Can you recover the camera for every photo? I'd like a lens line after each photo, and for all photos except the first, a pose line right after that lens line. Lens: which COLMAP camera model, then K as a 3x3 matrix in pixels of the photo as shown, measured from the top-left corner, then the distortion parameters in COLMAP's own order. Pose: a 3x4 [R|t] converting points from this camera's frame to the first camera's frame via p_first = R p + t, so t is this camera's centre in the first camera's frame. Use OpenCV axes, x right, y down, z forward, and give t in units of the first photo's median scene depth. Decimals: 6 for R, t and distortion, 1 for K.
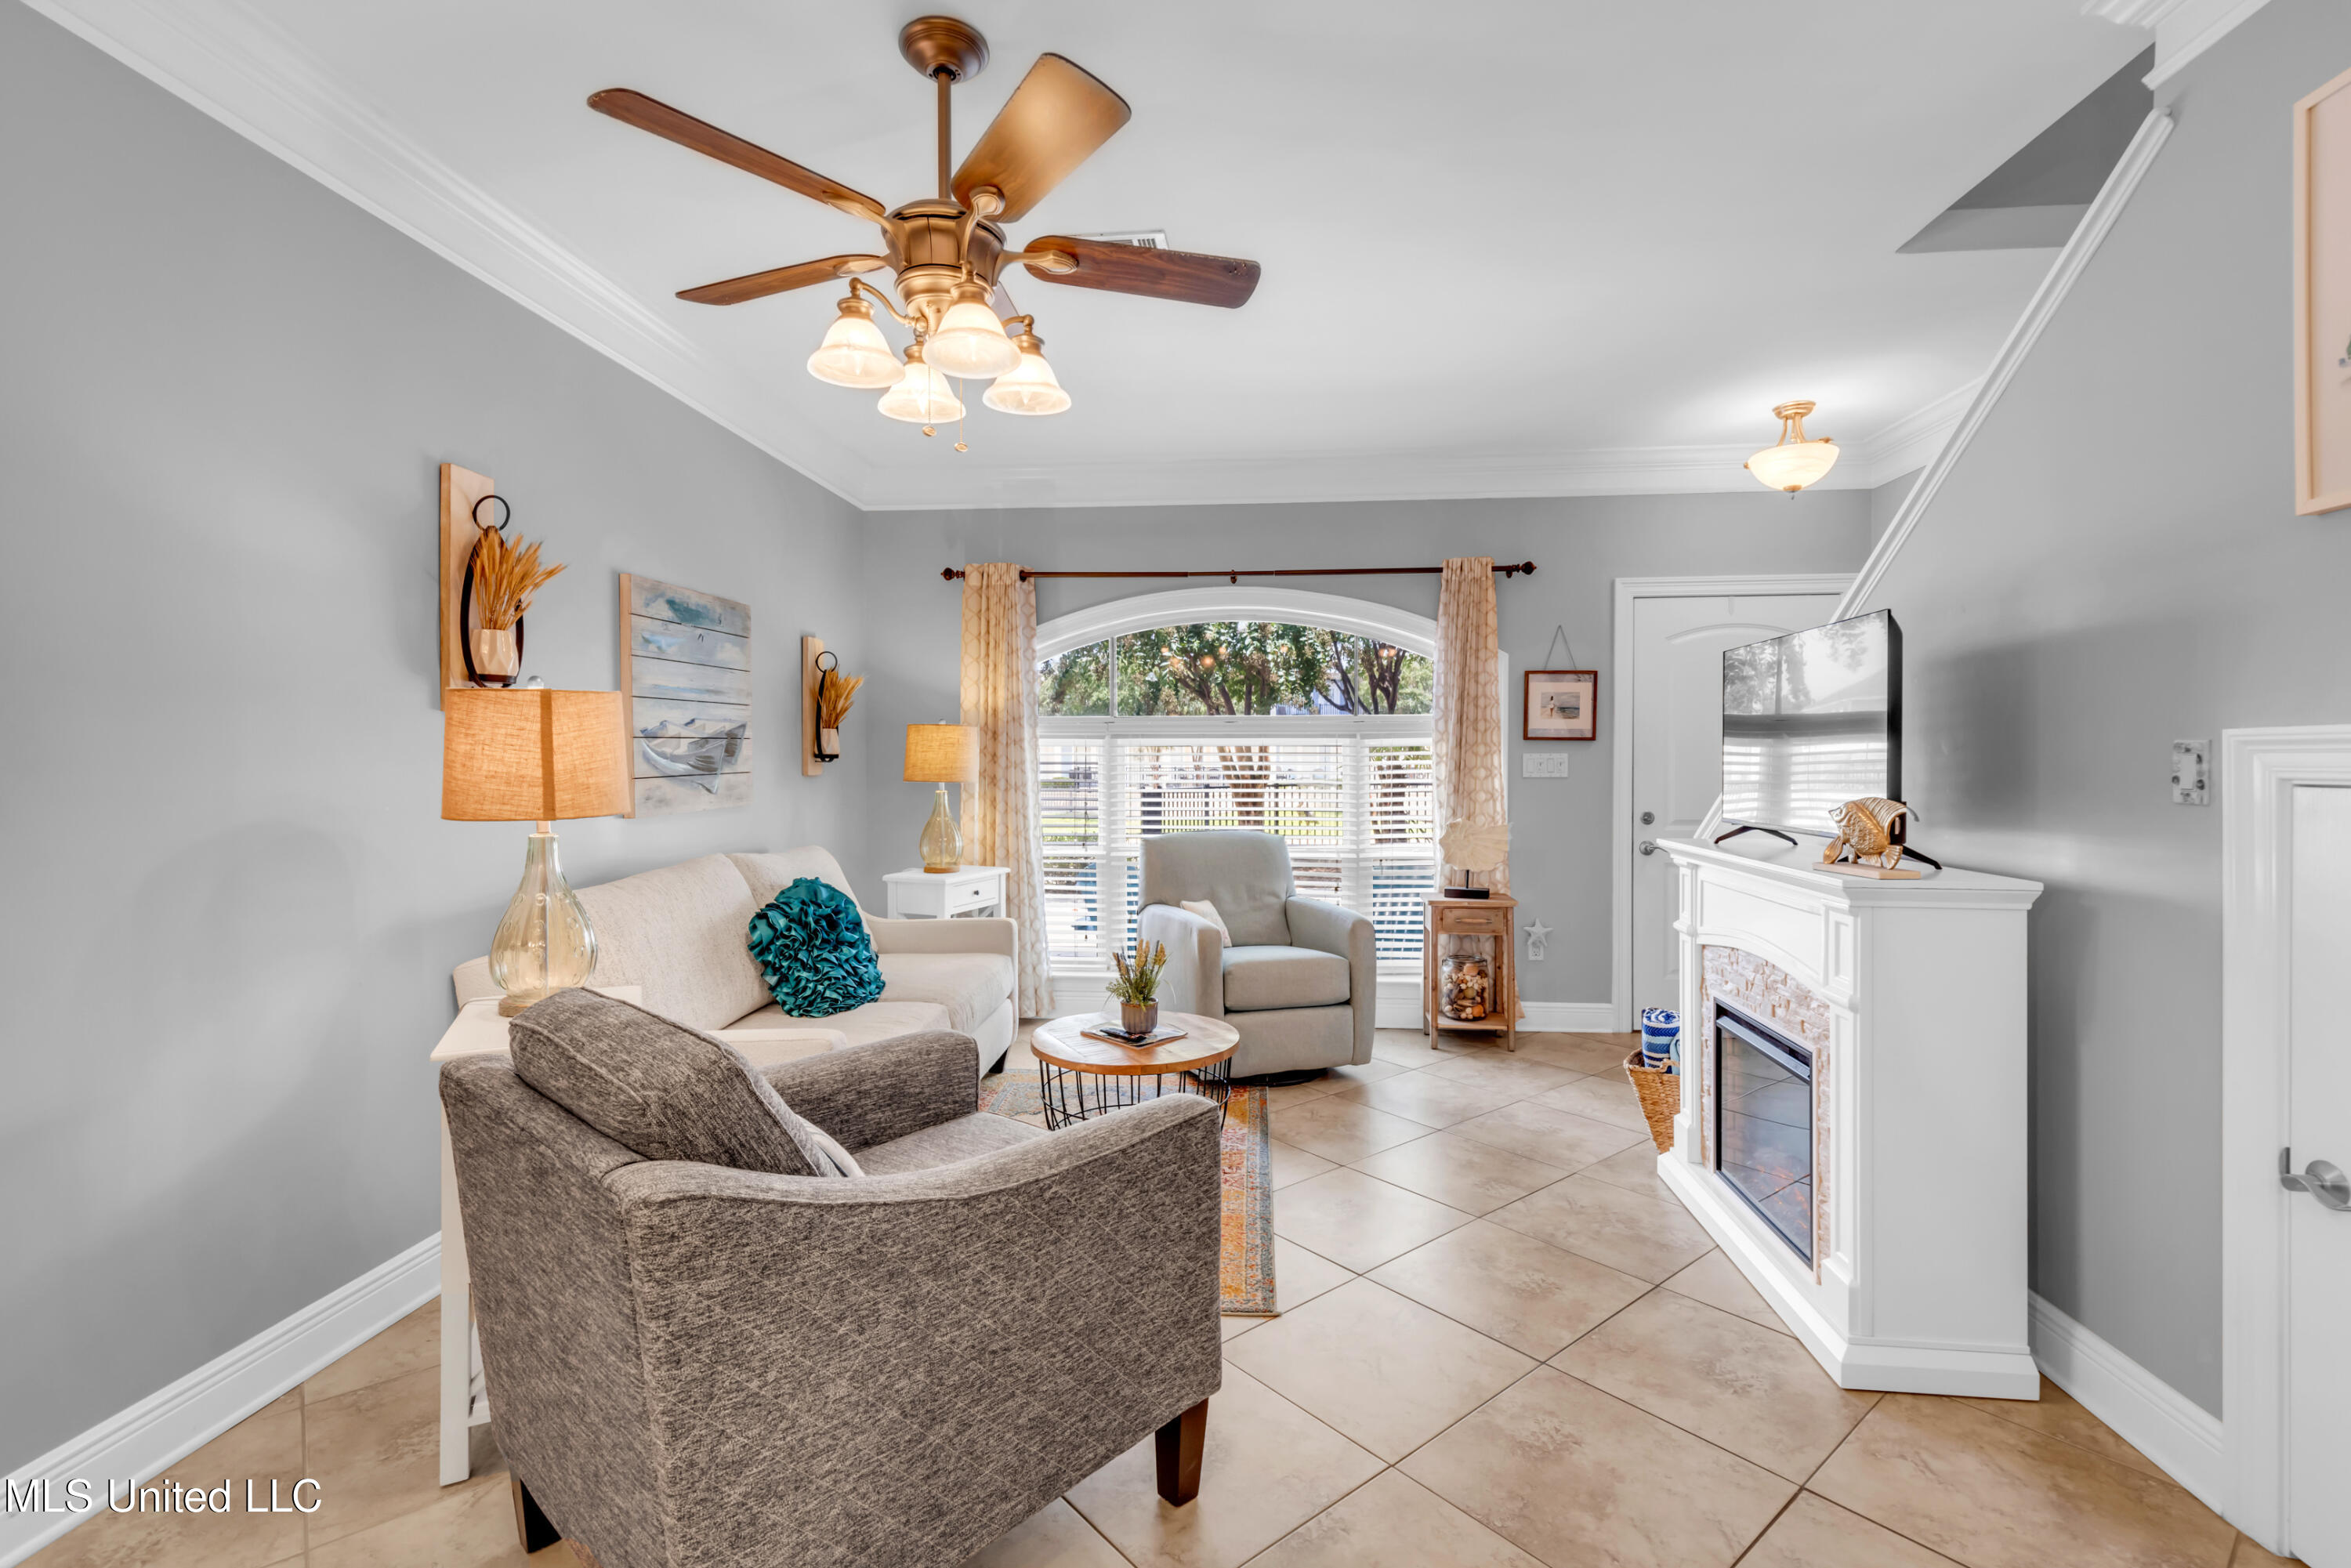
lens RADIAL K [[1073.6, 0, 1178.0], [0, 1073.6, 773.3], [0, 0, 1]] dist [0.006936, -0.000865]
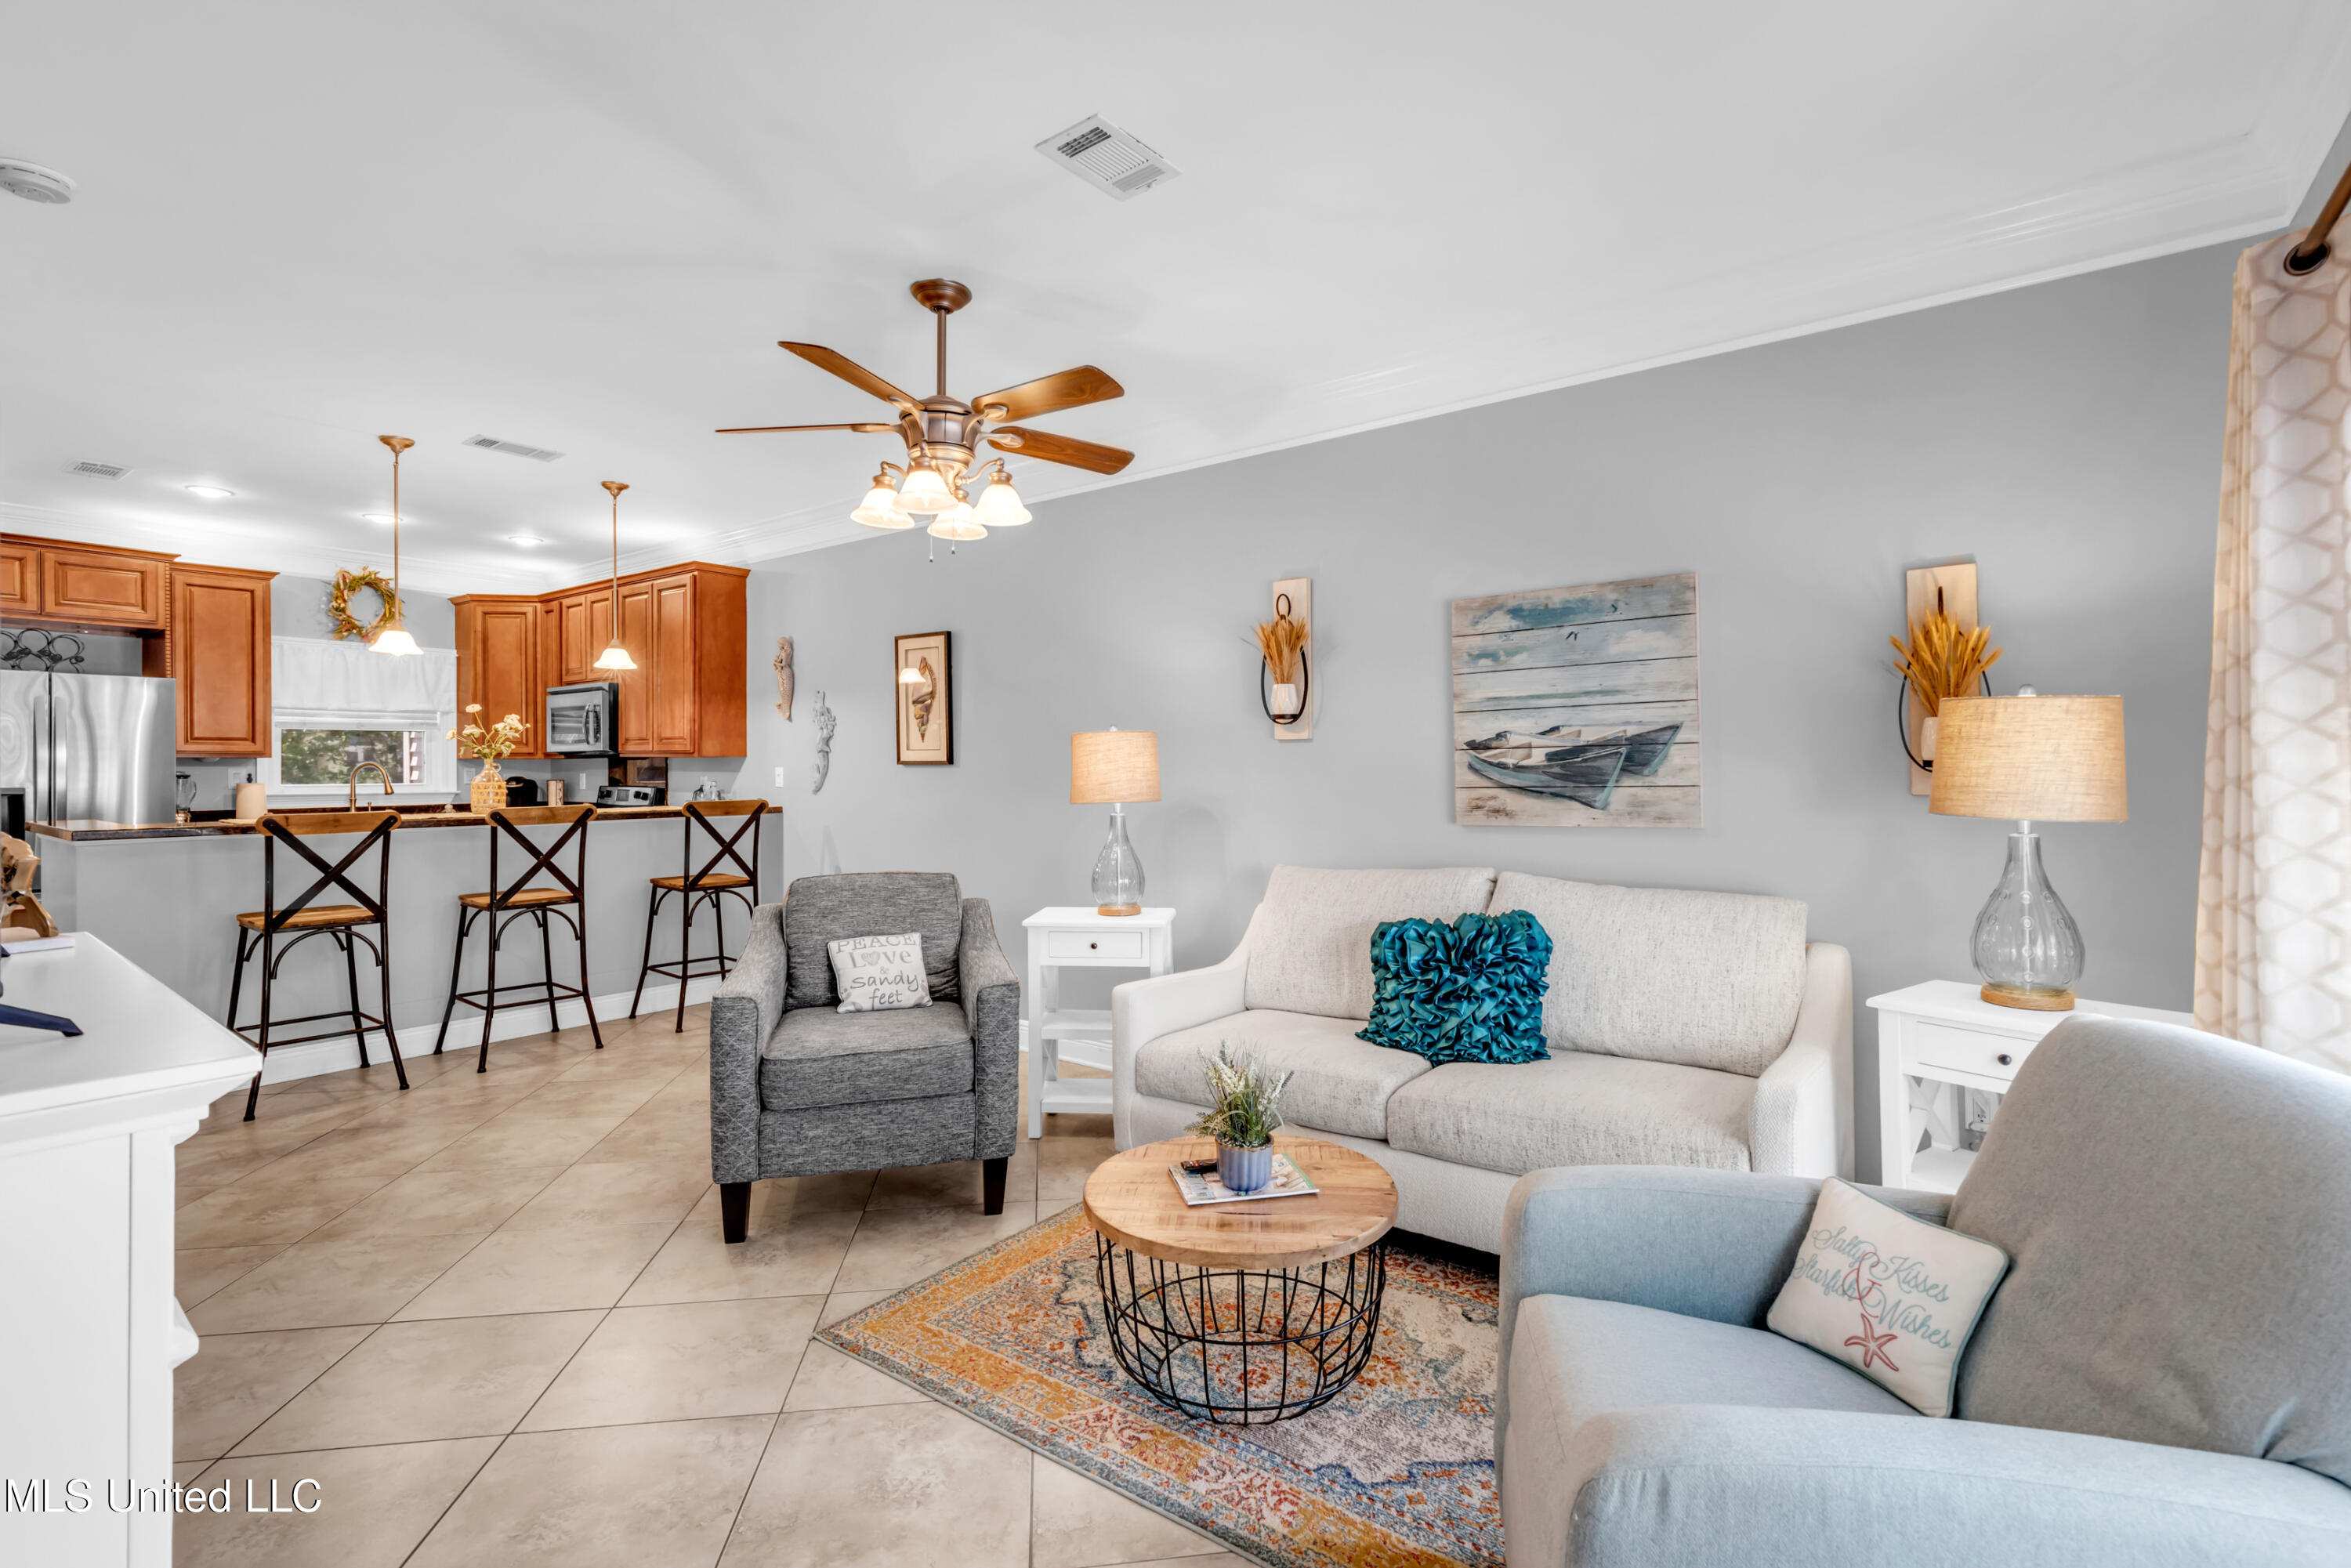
lens RADIAL K [[1073.6, 0, 1199.8], [0, 1073.6, 768.3], [0, 0, 1]] dist [0.006936, -0.000865]
pose [[-0.530891, 0.000503, -0.847440, 0.418608], [-0.008211, 0.999950, 0.005737, -0.014060], [0.847400, 0.010005, -0.530860, 1.028522]]
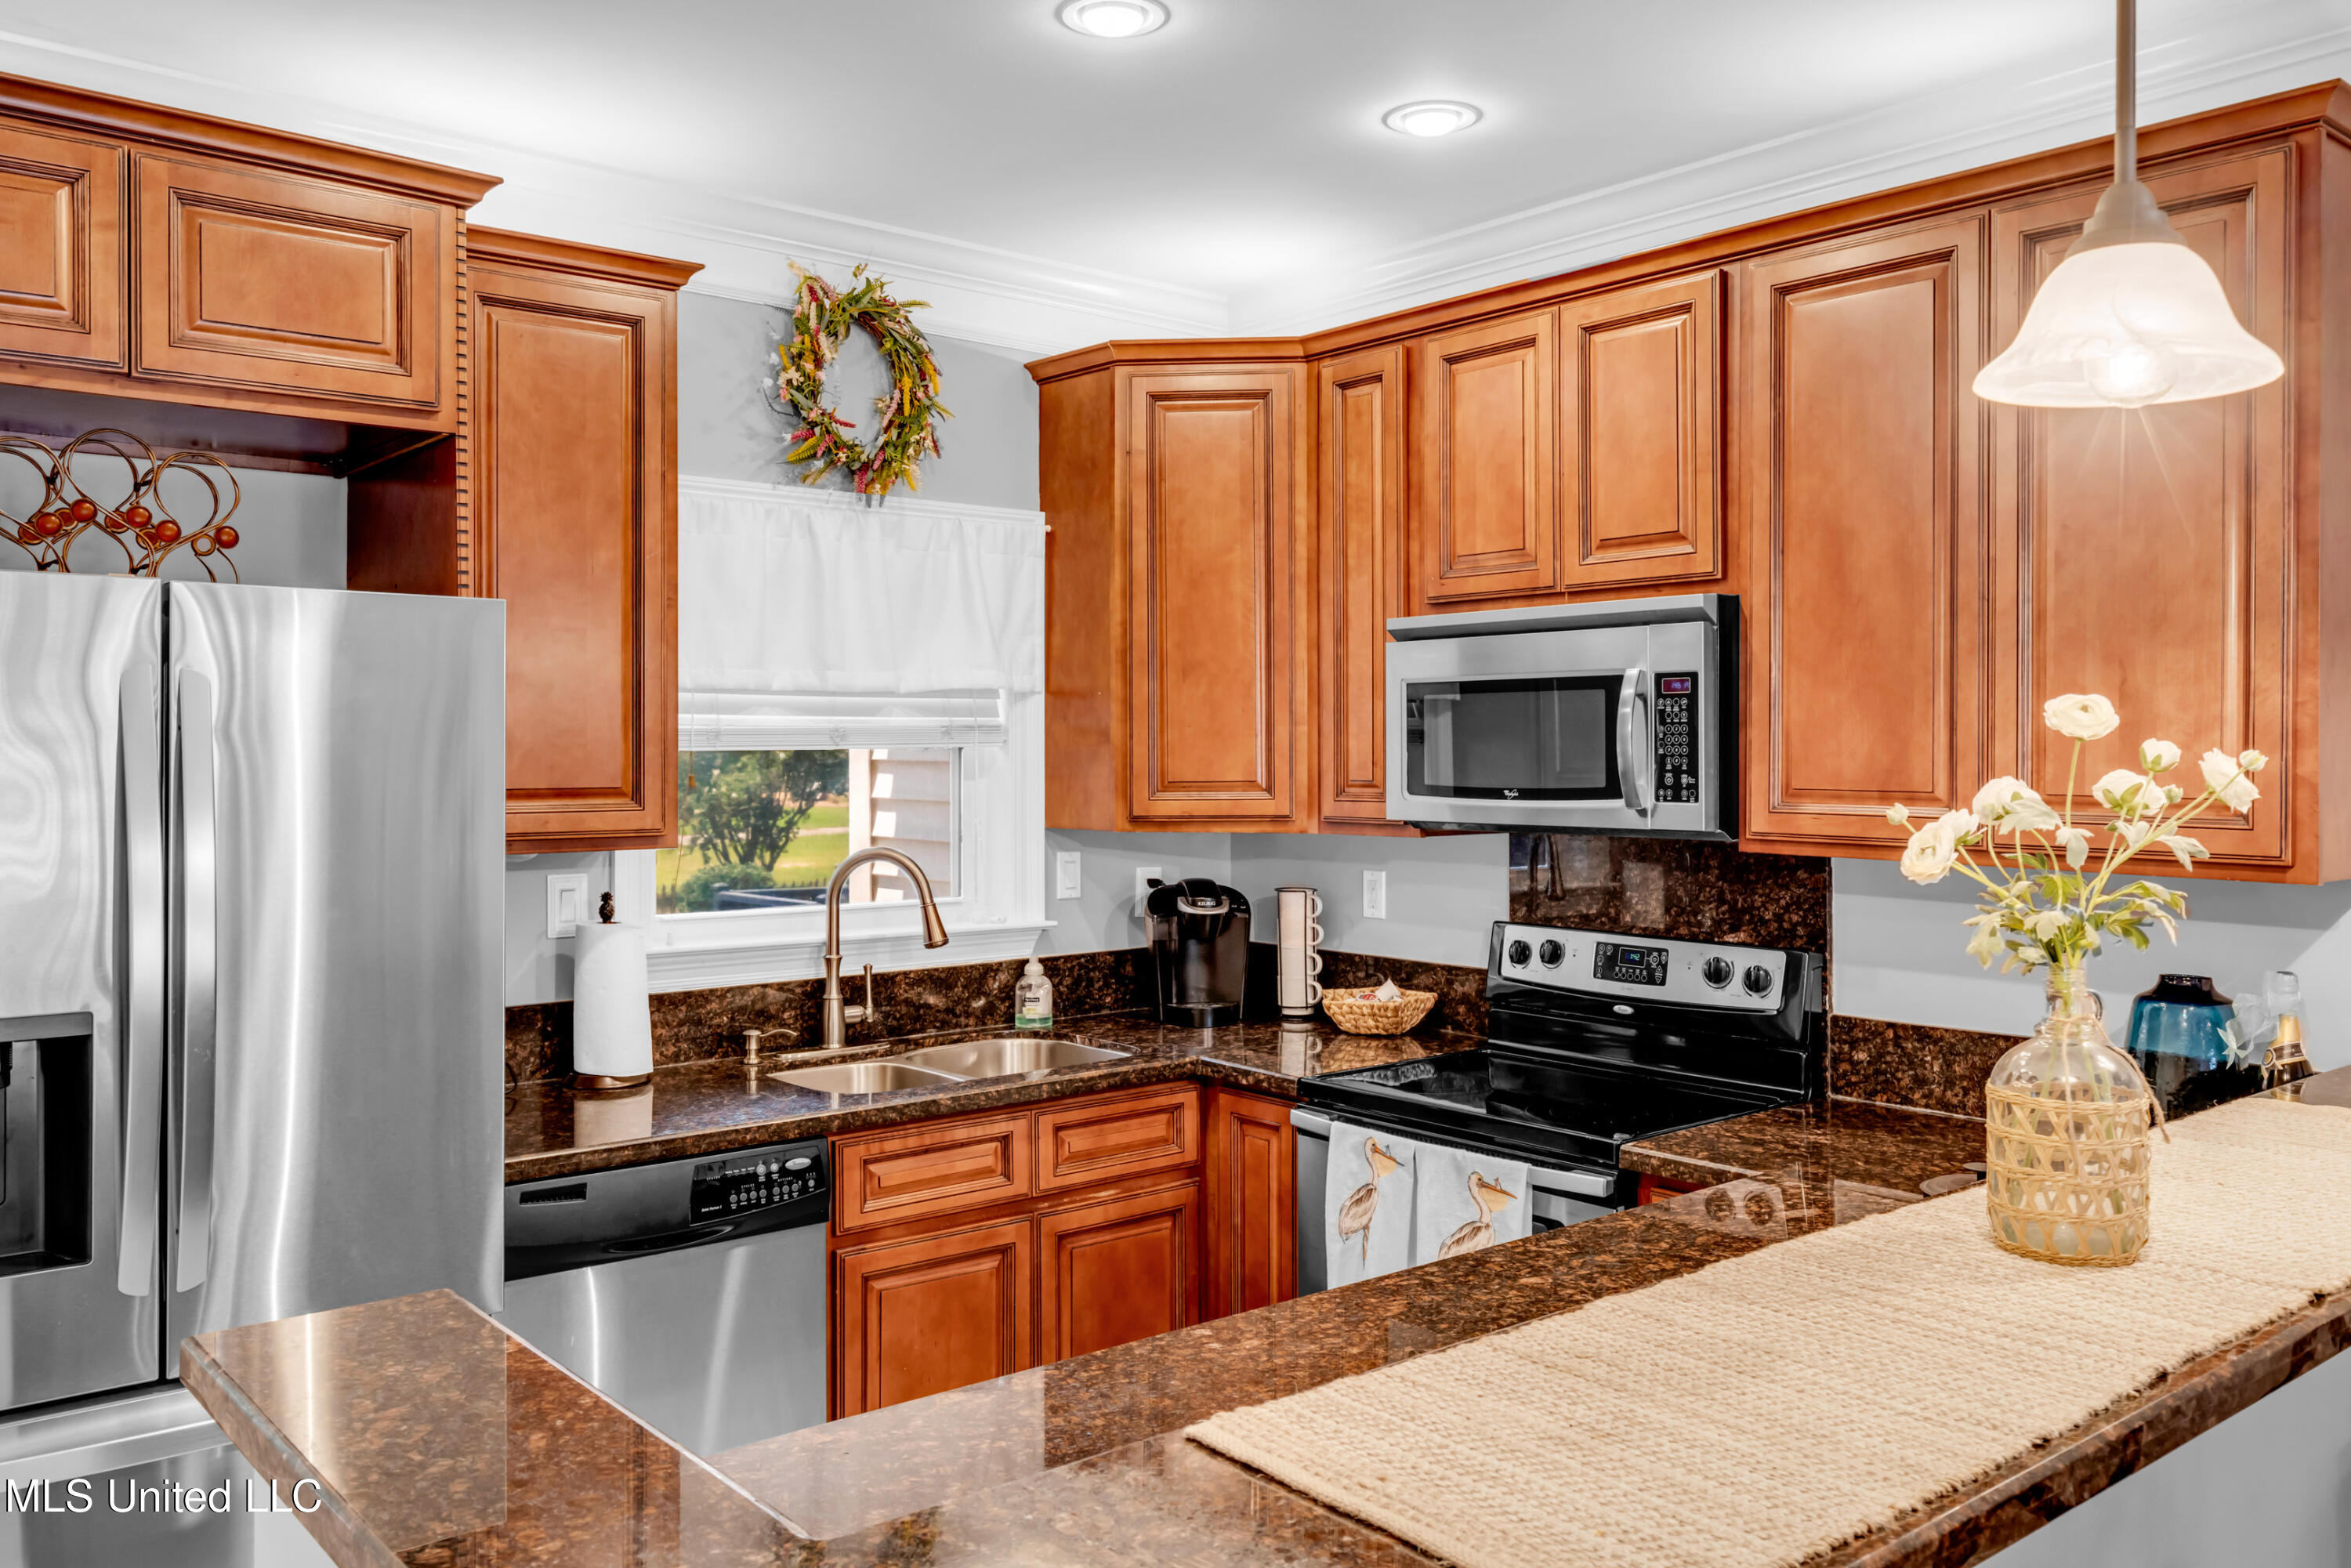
lens RADIAL K [[1818.0, 0, 1189.9], [0, 1818.0, 743.8], [0, 0, 1]] dist [0.009945, -0.000843]
pose [[-0.703955, -0.004478, -0.710231, 0.253248], [-0.008028, 0.999966, 0.001653, -0.056787], [0.710200, 0.006866, -0.703967, -0.079745]]
